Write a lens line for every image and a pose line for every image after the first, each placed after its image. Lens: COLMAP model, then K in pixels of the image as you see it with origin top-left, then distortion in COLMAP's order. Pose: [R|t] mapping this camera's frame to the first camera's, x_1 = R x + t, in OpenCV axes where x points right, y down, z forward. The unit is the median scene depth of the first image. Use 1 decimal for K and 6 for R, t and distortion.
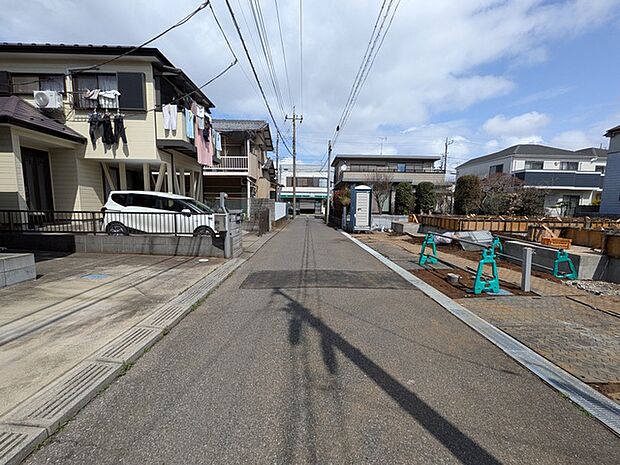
lens RADIAL K [[246.1, 0, 311.3], [0, 246.1, 233.1], [0, 0, 1]] dist [-0.001524, -0.000022]
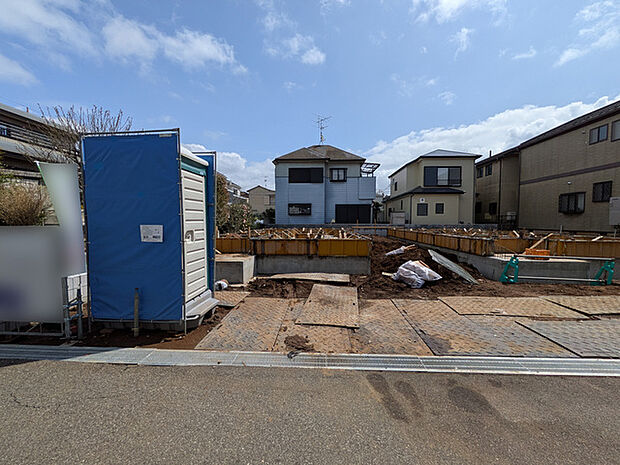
lens RADIAL K [[246.1, 0, 311.3], [0, 246.1, 233.1], [0, 0, 1]] dist [-0.001524, -0.000022]
pose [[0.075489, -0.064022, 0.995089, -0.064821], [0.112587, 0.992103, 0.055288, -0.122824], [-0.990770, 0.107860, 0.082101, 1.055116]]
